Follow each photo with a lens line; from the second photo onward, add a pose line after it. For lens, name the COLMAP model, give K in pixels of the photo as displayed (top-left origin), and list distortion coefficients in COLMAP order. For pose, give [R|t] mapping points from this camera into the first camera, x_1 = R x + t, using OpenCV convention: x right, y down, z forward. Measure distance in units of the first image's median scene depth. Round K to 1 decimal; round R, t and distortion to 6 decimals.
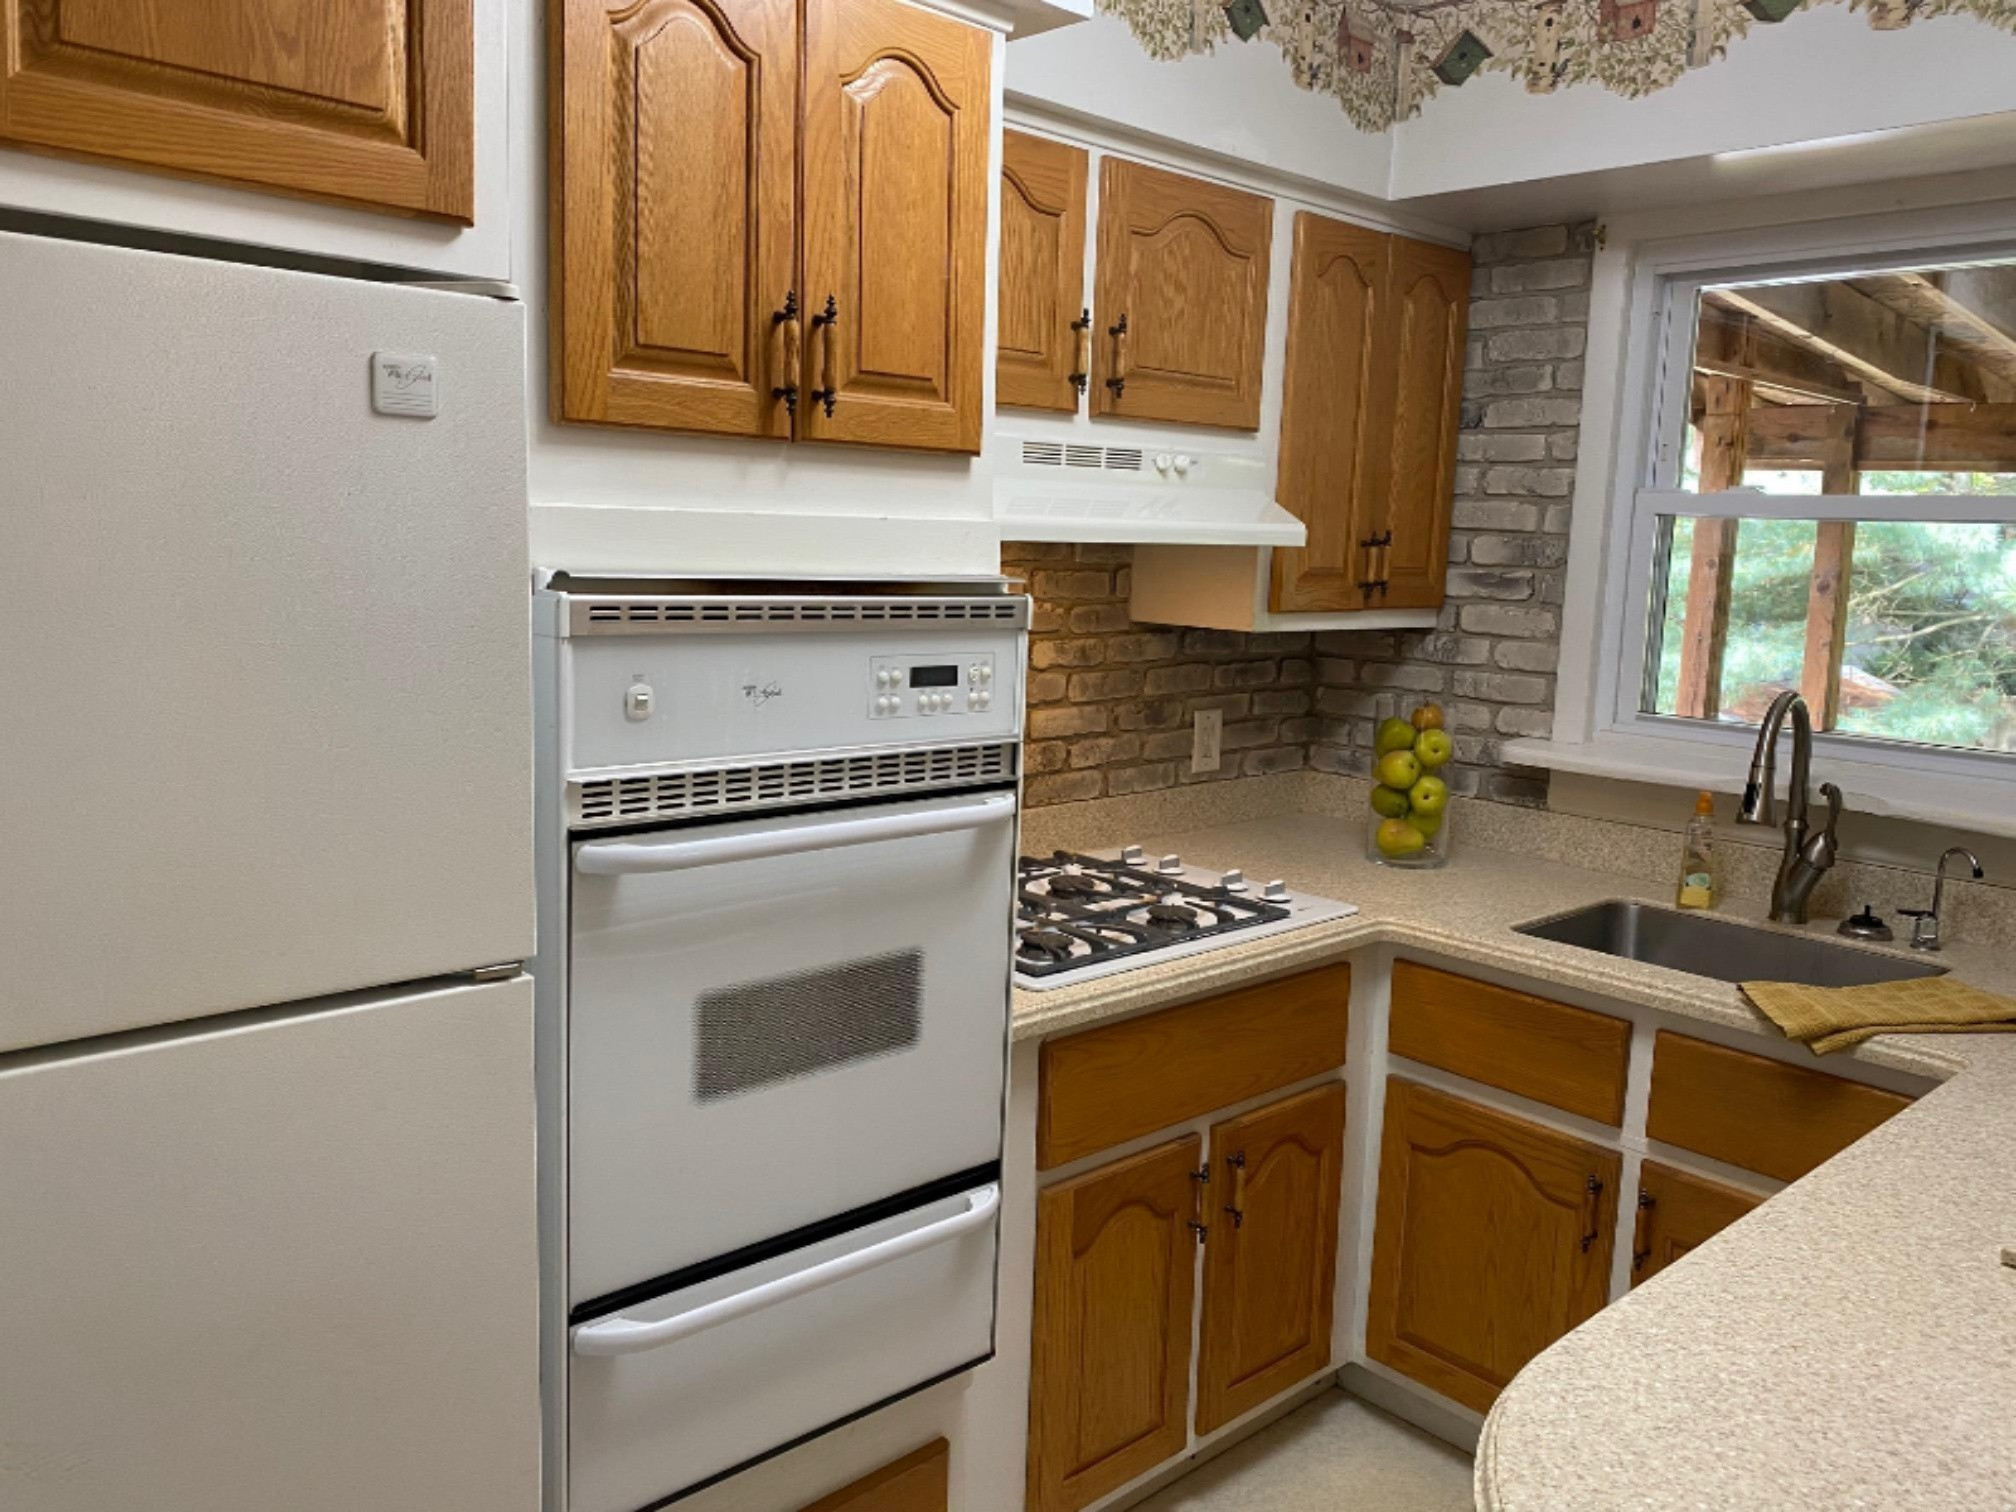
lens RADIAL K [[1539.9, 0, 1008.0], [0, 1539.9, 756.0], [0, 0, 1]] dist [0.016640, 0.003482]
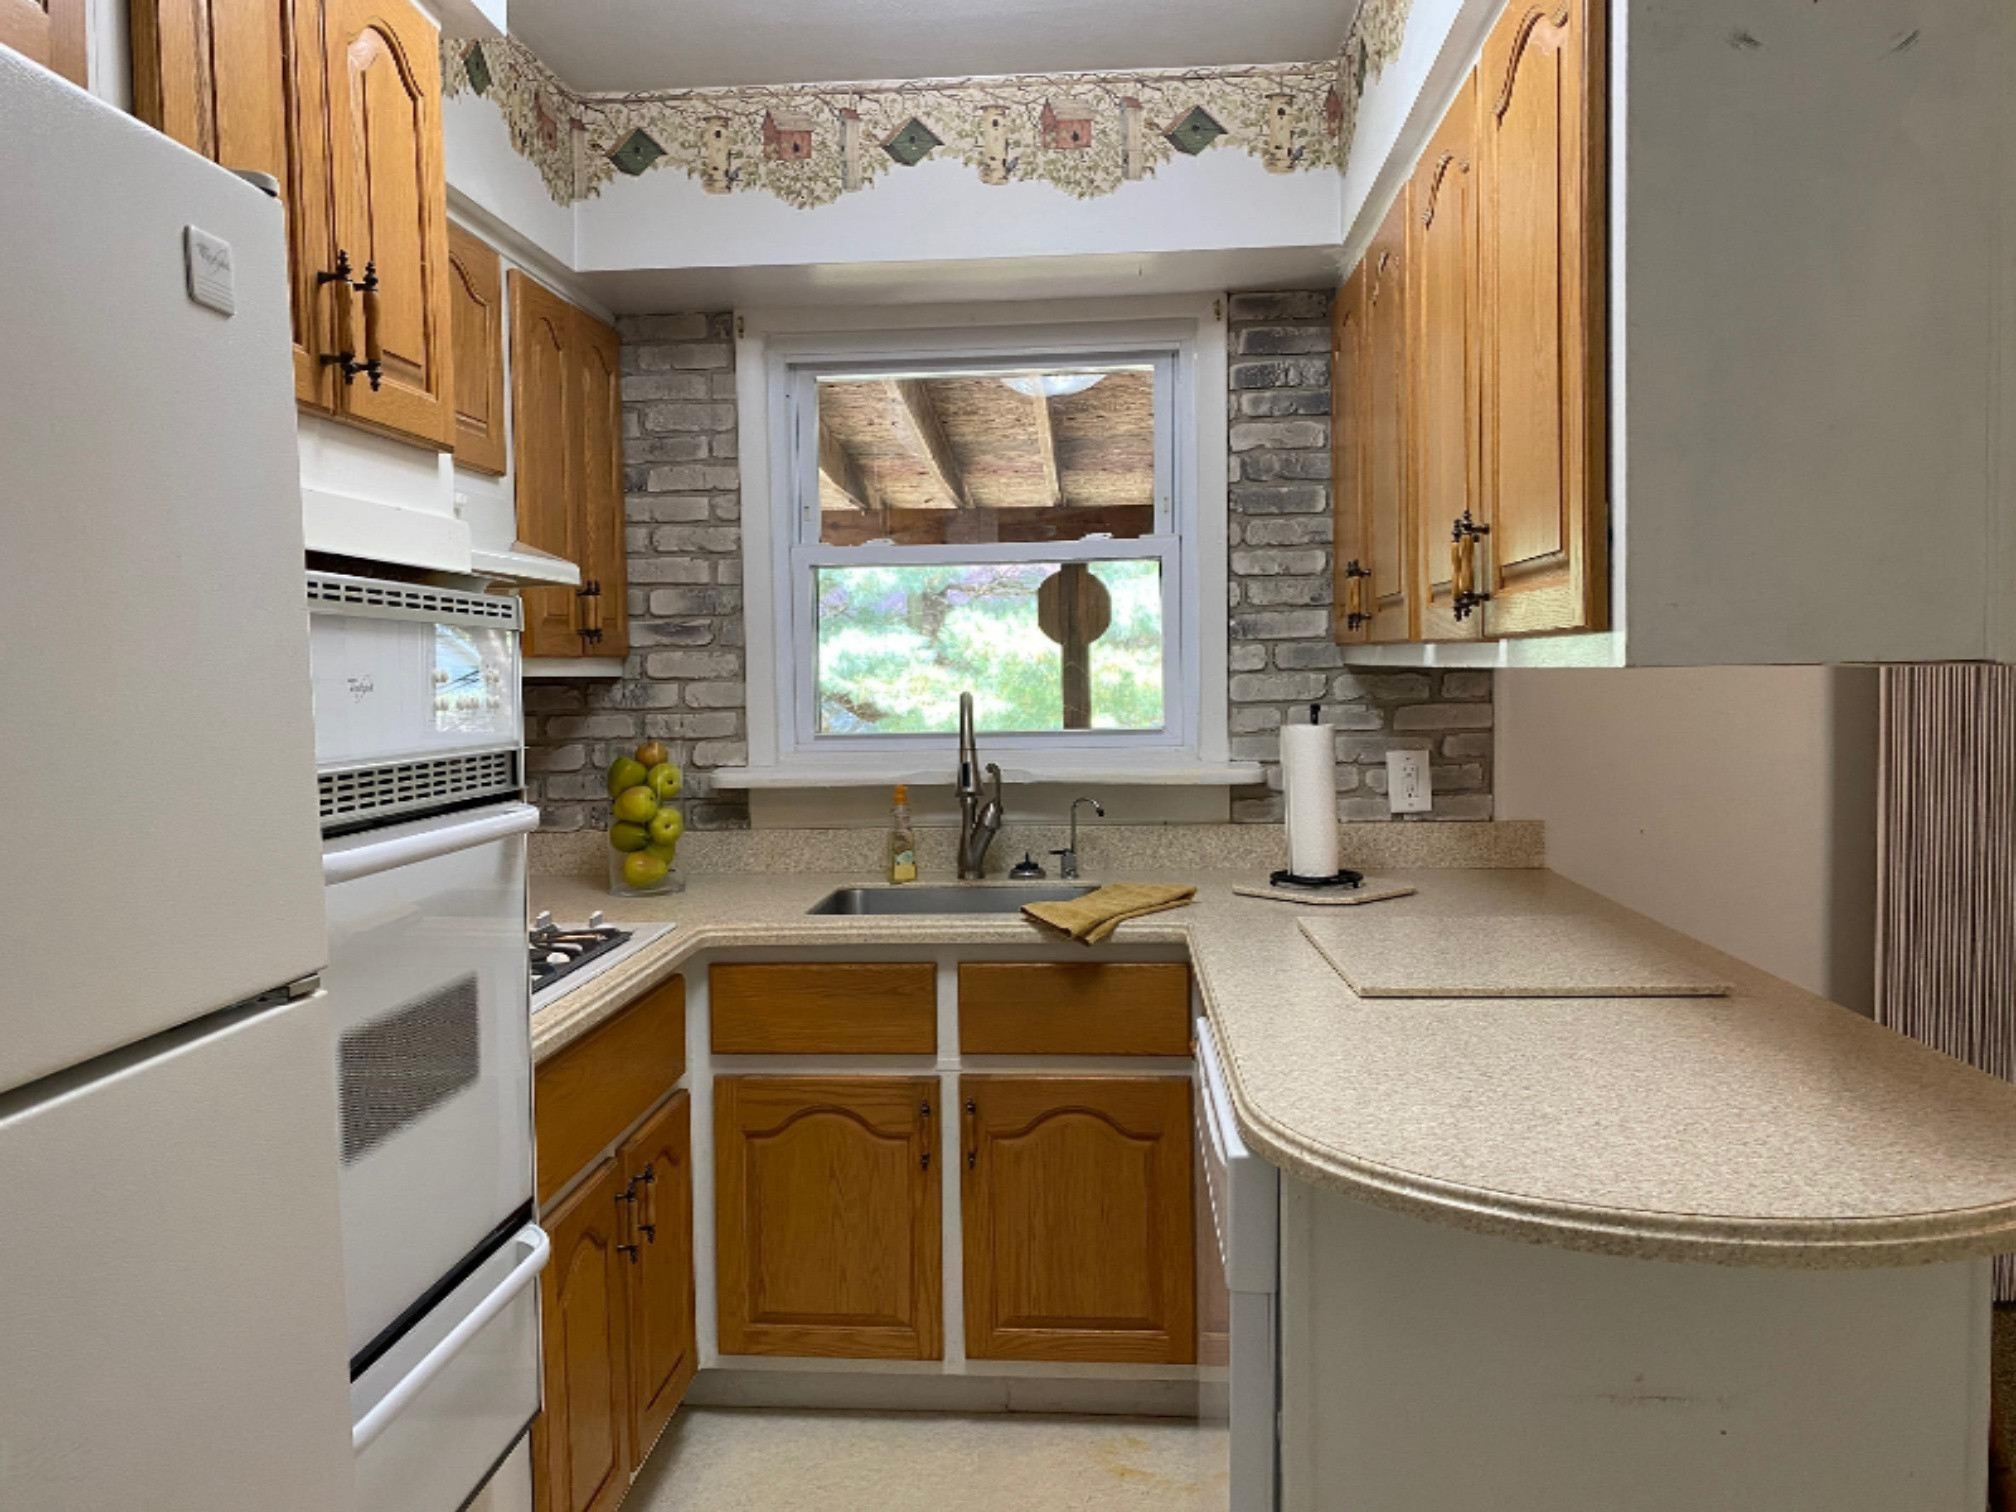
lens RADIAL K [[1518.4, 0, 1008.0], [0, 1518.4, 756.0], [0, 0, 1]] dist [0.109359, -0.225089]
pose [[0.735090, -0.089397, 0.672049, -0.270968], [0.145308, 0.989008, -0.027379, 0.043193], [-0.662214, 0.117780, 0.740000, 0.054650]]
